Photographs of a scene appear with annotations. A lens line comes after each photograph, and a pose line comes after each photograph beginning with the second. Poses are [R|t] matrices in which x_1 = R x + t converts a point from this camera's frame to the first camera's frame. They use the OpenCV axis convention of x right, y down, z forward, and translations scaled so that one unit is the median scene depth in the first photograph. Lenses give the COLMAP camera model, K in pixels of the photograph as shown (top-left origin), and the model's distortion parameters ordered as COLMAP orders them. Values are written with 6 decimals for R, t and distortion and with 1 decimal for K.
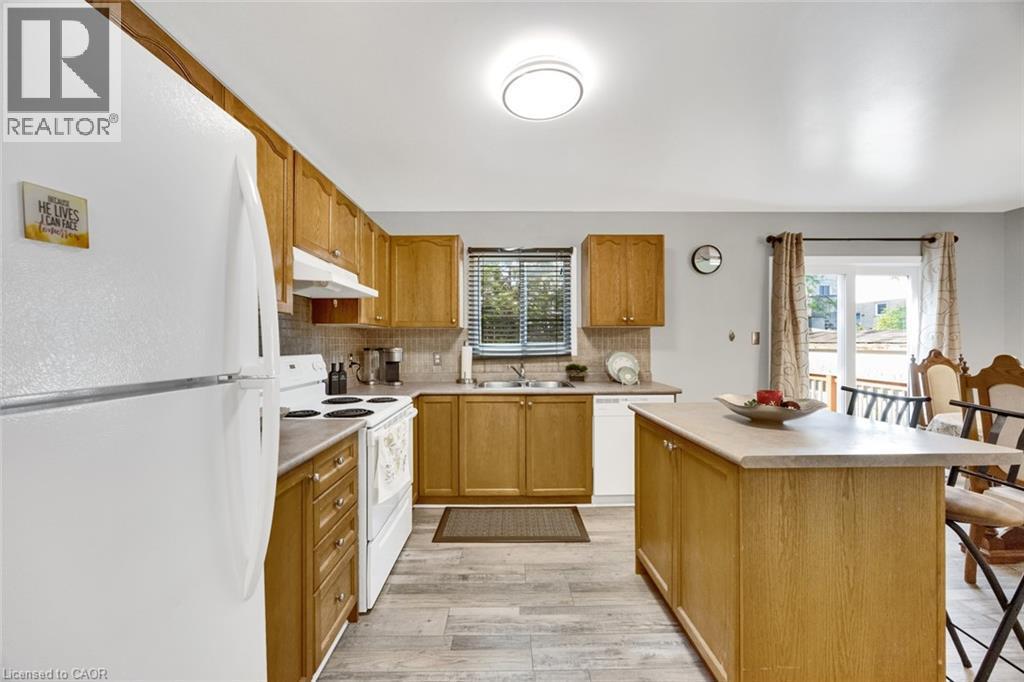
lens RADIAL K [[385.1, 0, 510.2], [0, 385.1, 344.7], [0, 0, 1]] dist [-0.001675, -0.000425]
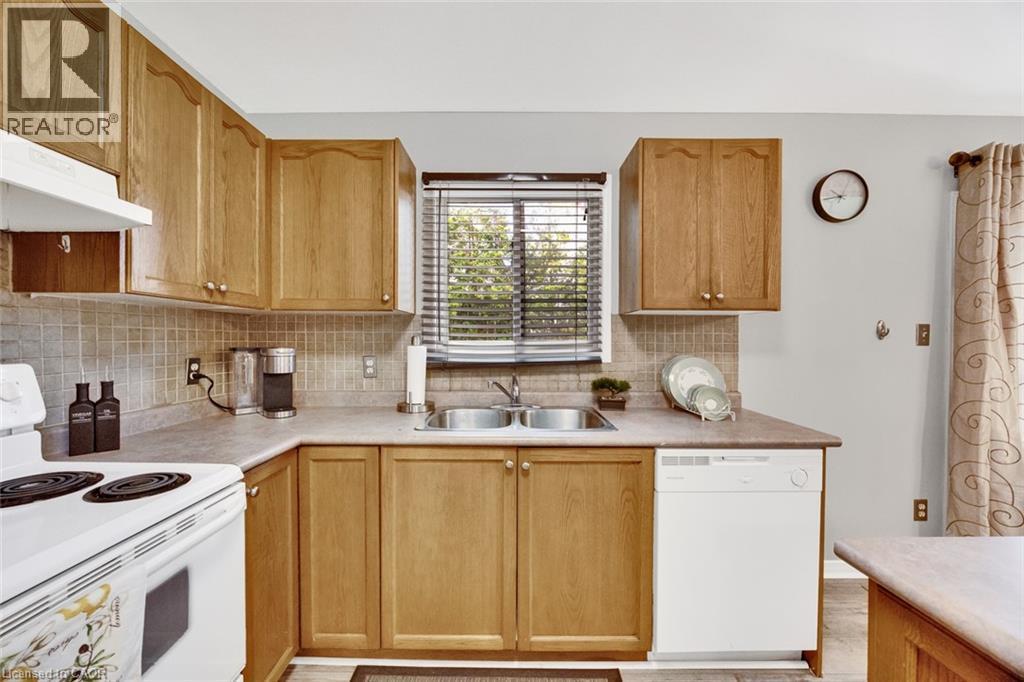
lens RADIAL K [[385.1, 0, 509.5], [0, 385.1, 342.2], [0, 0, 1]] dist [-0.001675, -0.000425]
pose [[0.999876, 0.006907, -0.014136, 0.032802], [-0.006890, 0.999976, 0.001229, -0.002630], [0.014144, -0.001131, 0.999899, 0.460756]]
